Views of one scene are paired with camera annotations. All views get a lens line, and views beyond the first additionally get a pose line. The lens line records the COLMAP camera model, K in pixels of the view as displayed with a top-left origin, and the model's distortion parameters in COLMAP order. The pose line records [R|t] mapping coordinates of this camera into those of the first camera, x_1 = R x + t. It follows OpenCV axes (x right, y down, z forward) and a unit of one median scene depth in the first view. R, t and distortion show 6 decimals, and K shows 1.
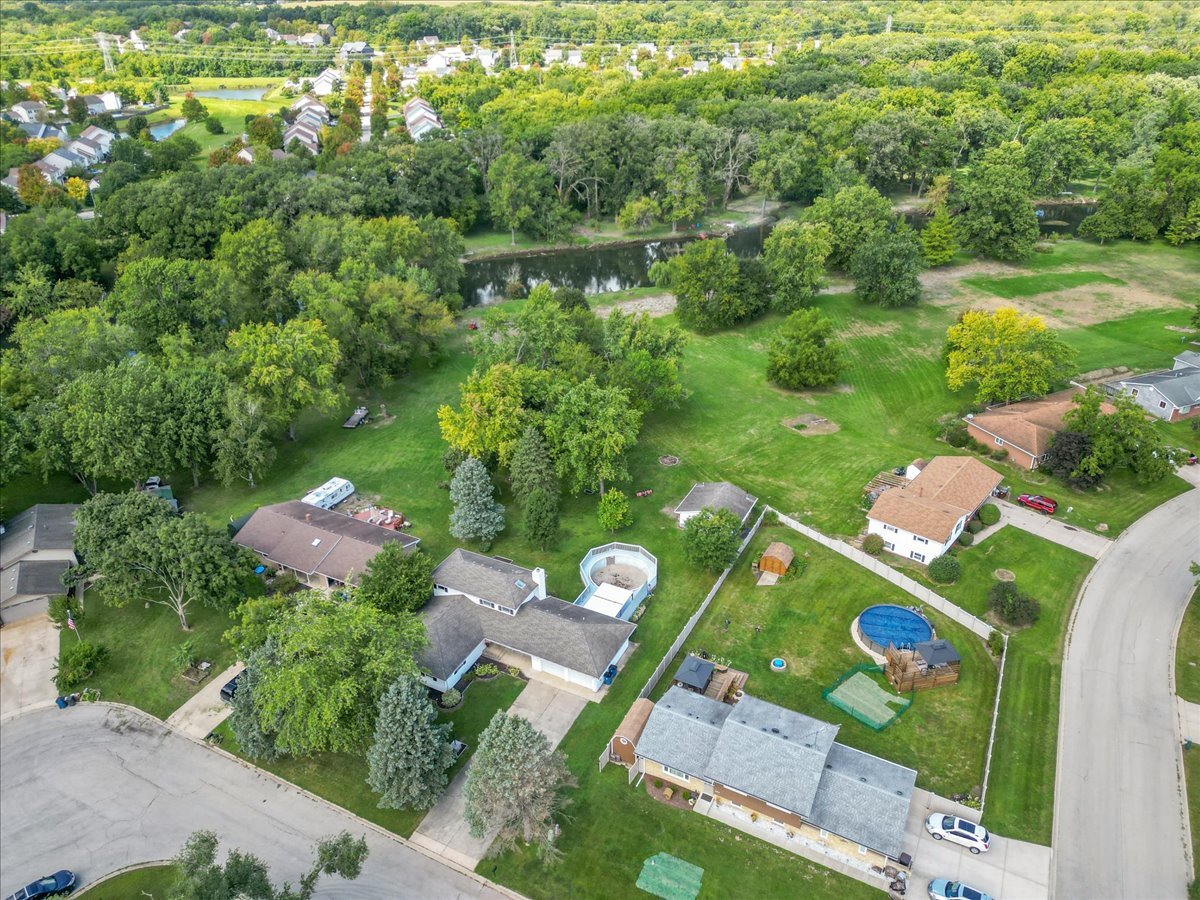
lens RADIAL K [[822.3, 0, 595.8], [0, 822.3, 446.6], [0, 0, 1]] dist [0.064284, -0.051099]
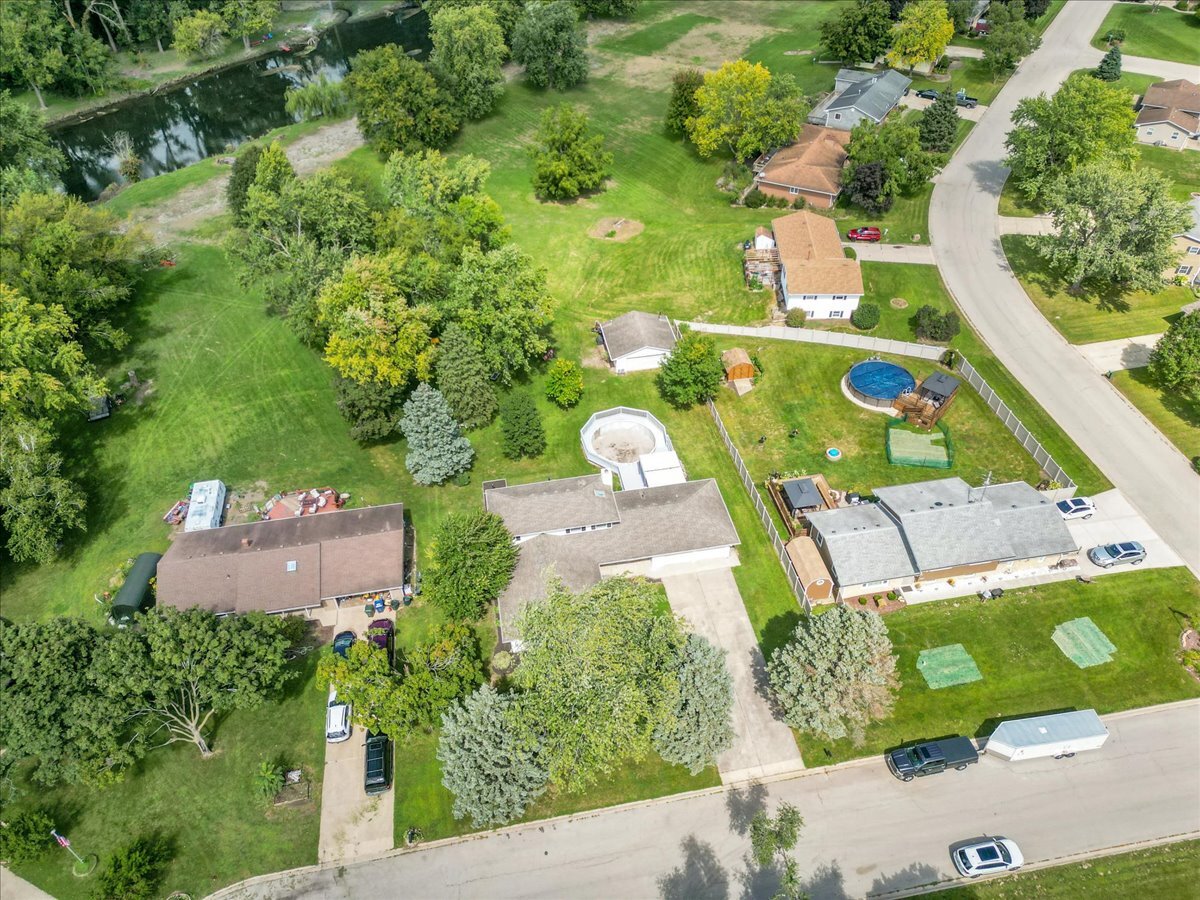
lens RADIAL K [[822.3, 0, 595.8], [0, 822.3, 446.6], [0, 0, 1]] dist [0.064284, -0.051099]
pose [[0.796845, -0.407354, 0.446207, -0.390535], [0.299084, 0.907644, 0.294503, -0.115705], [-0.524964, -0.101220, 0.845084, 0.224193]]
